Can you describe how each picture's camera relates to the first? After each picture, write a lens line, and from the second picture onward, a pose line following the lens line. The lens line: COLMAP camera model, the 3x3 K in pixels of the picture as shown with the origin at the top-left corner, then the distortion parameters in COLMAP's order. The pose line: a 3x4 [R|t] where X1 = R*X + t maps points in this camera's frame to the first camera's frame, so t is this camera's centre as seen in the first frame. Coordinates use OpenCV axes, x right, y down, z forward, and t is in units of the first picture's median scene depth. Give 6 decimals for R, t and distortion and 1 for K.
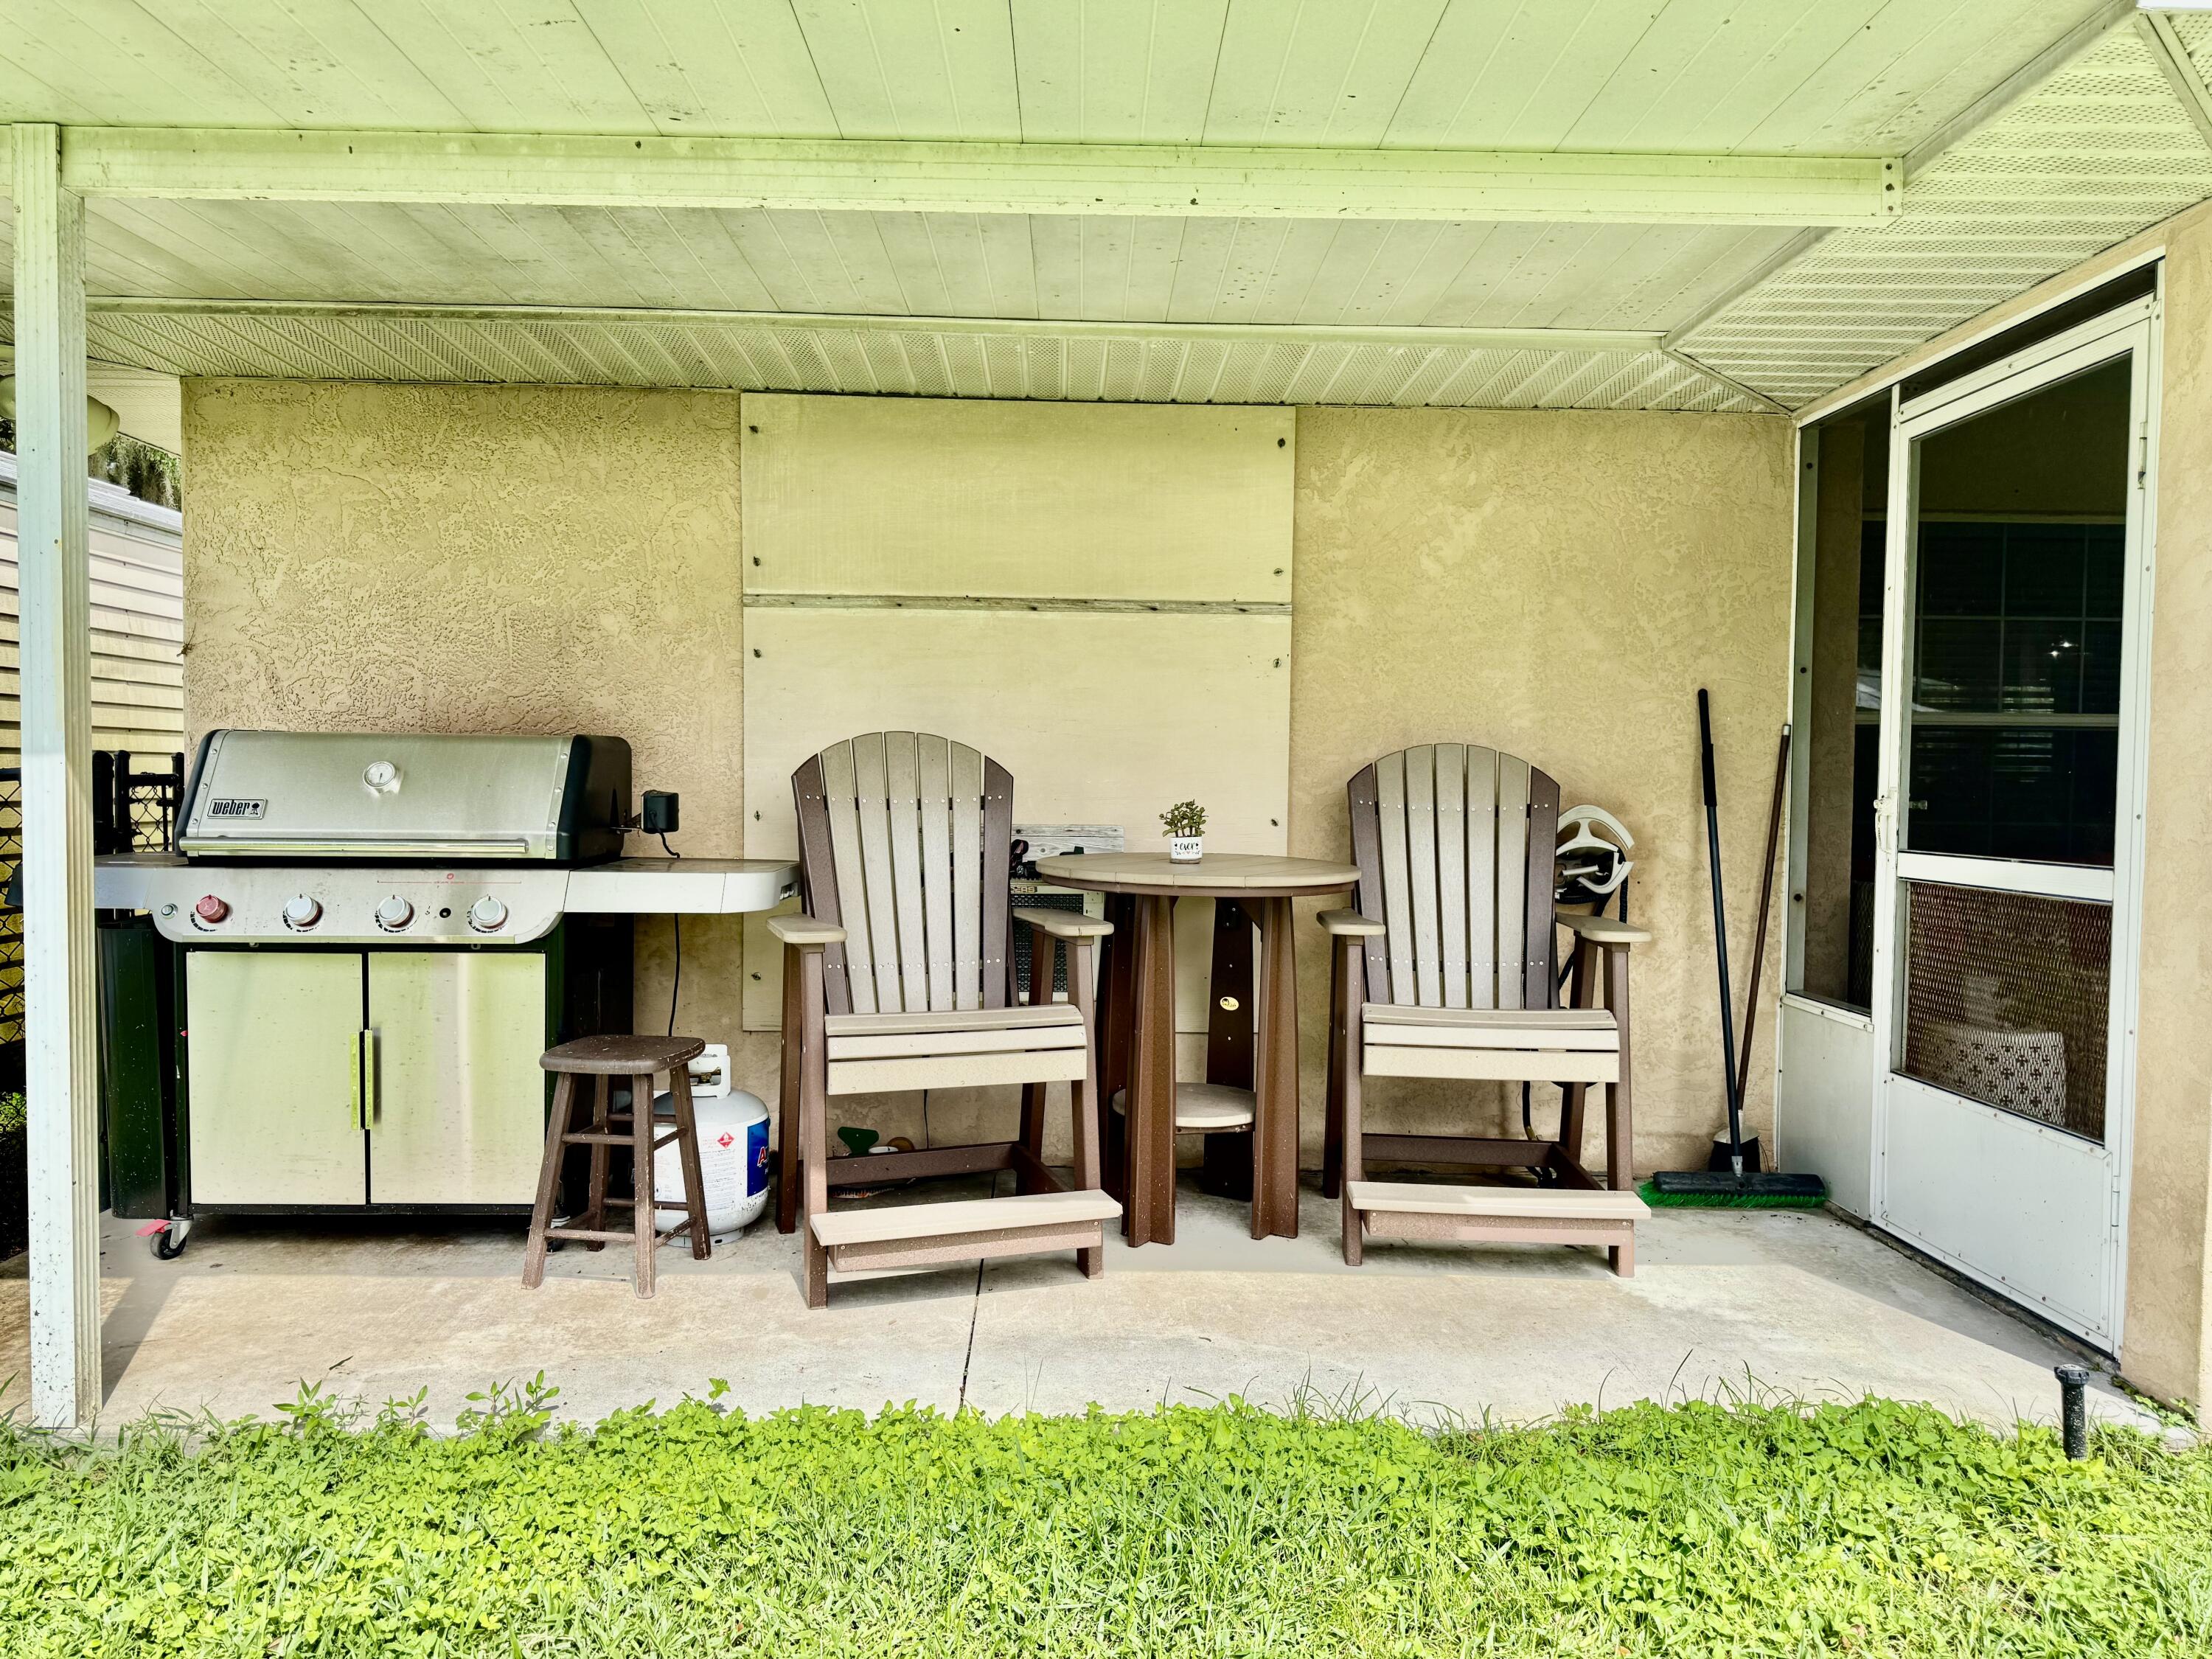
lens RADIAL K [[1558.8, 0, 1109.2], [0, 1558.8, 842.8], [0, 0, 1]] dist [0.048262, -0.048709]
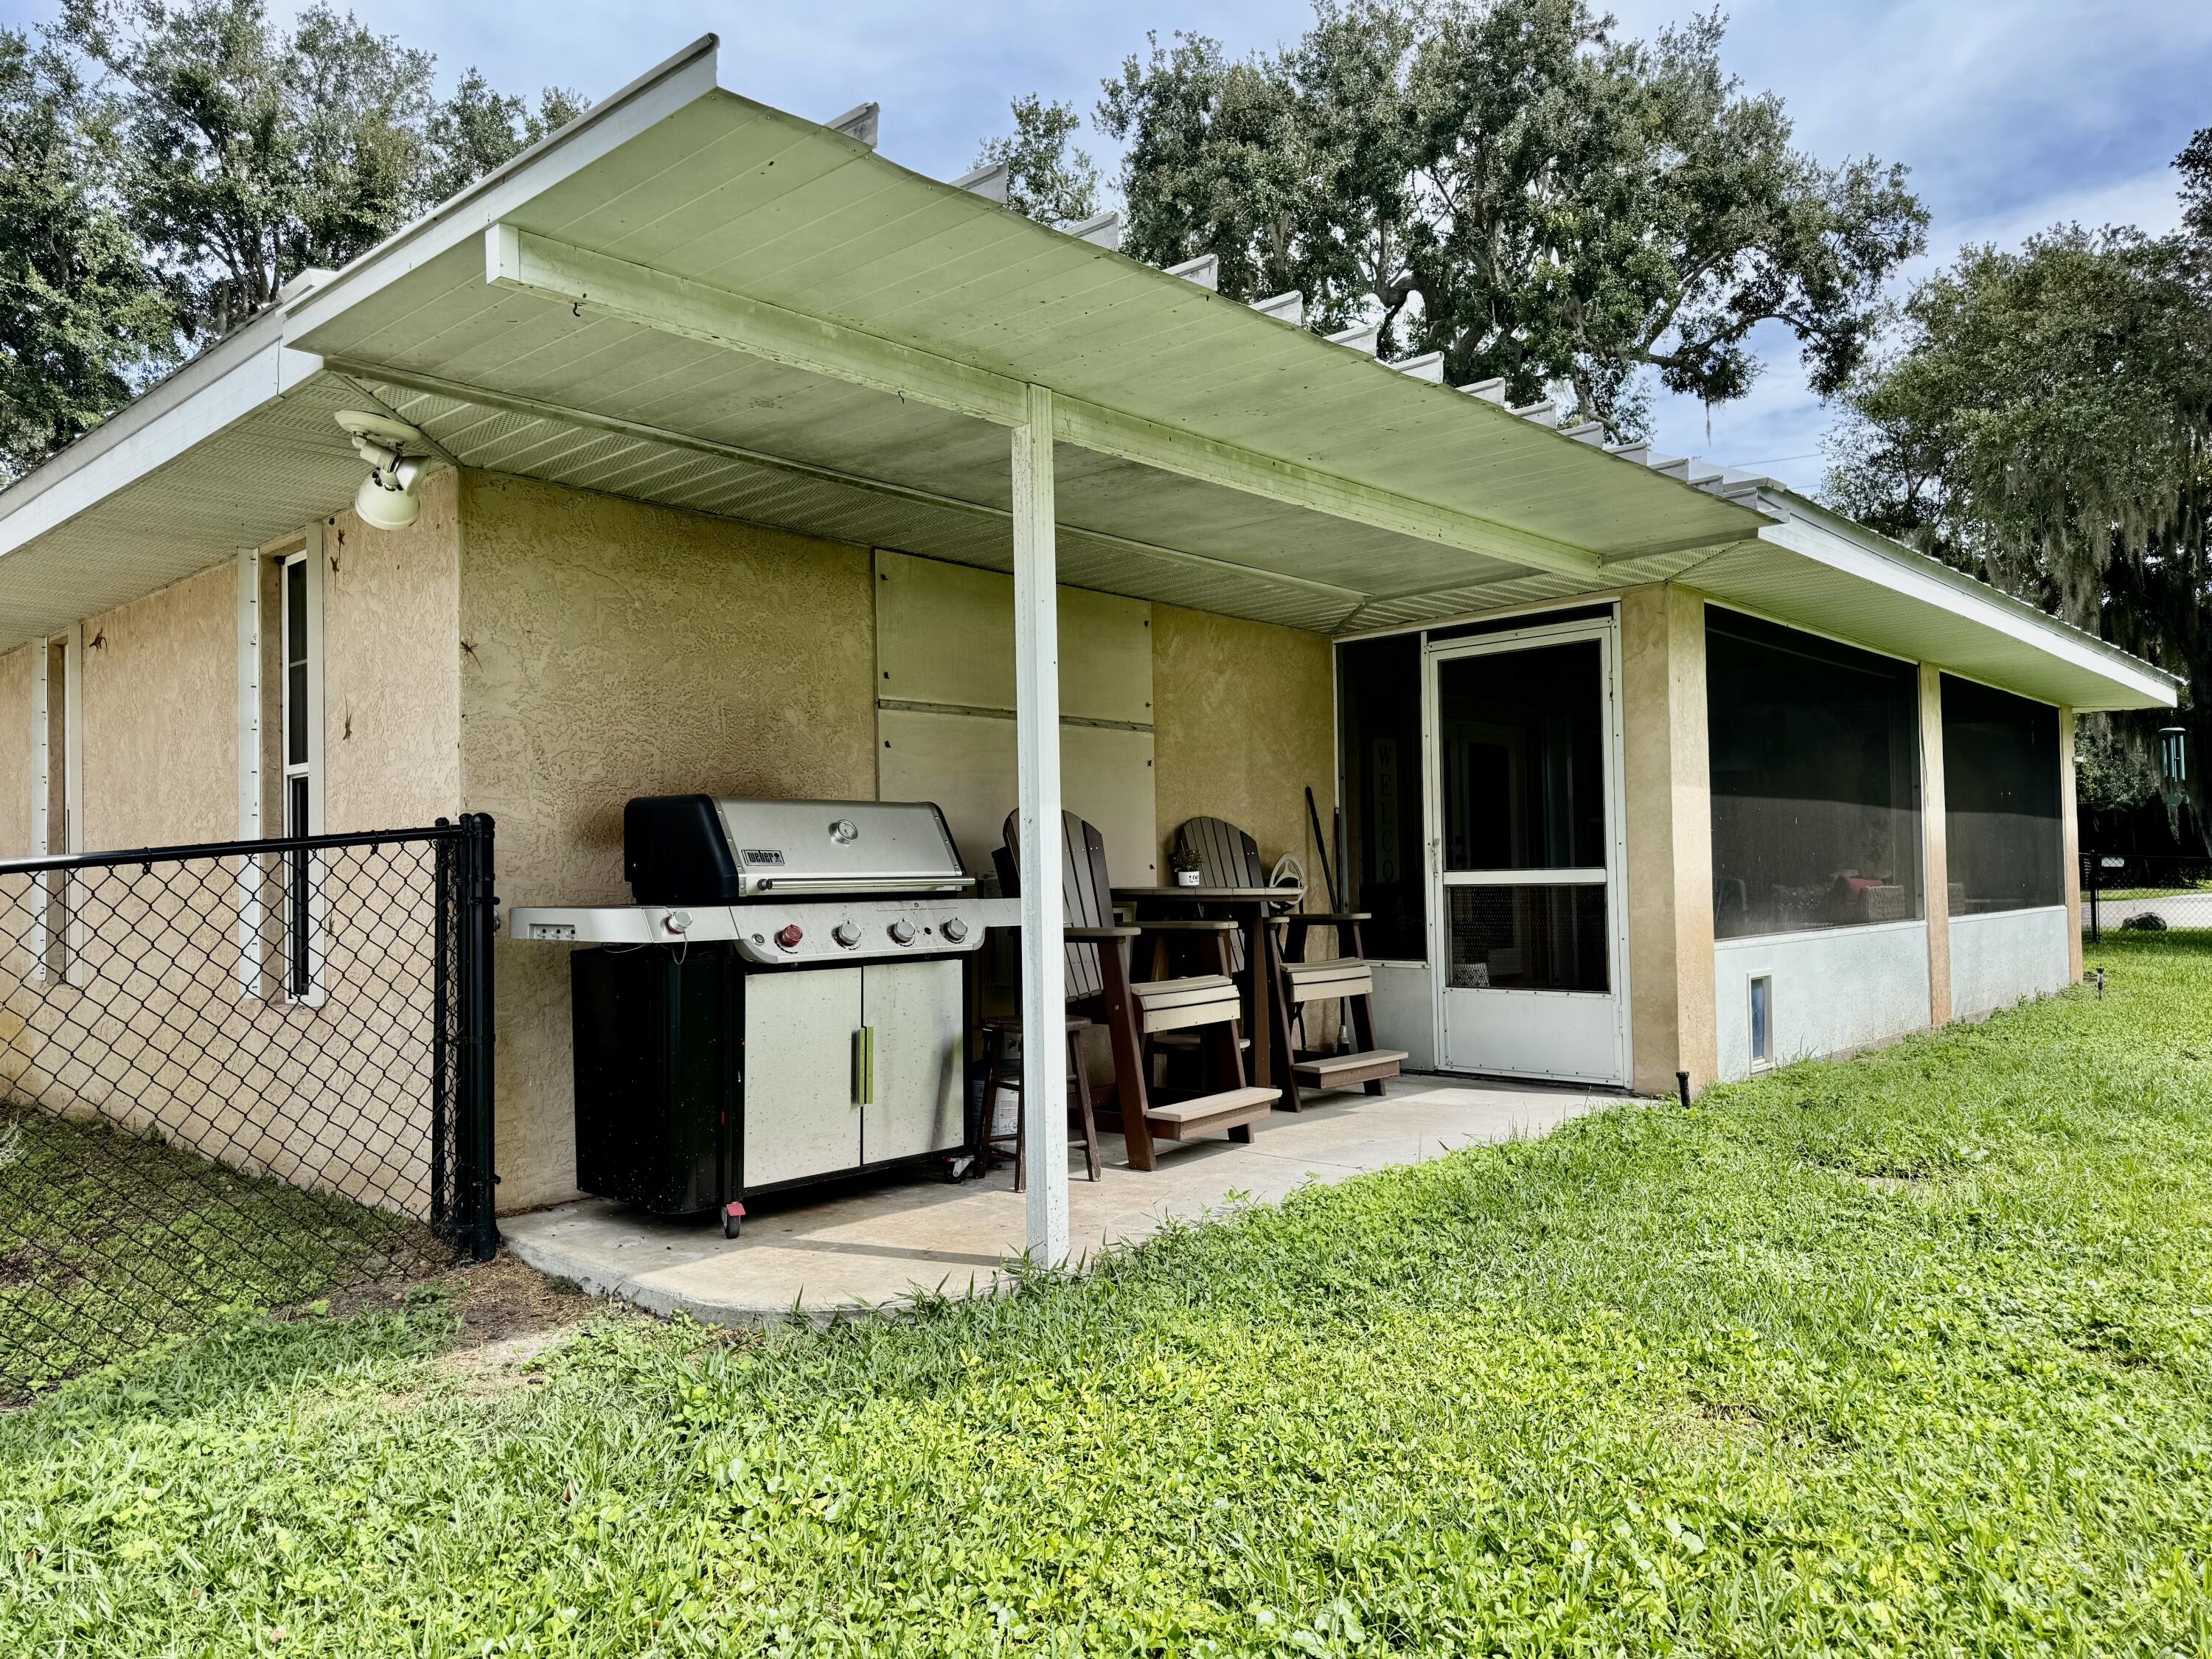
lens RADIAL K [[1558.8, 0, 1086.1], [0, 1558.8, 827.0], [0, 0, 1]] dist [0.048262, -0.048709]
pose [[0.705915, 0.002955, 0.708291, -1.037650], [0.058937, 0.996278, -0.062896, 0.039419], [-0.705841, 0.086144, 0.703113, -0.028142]]
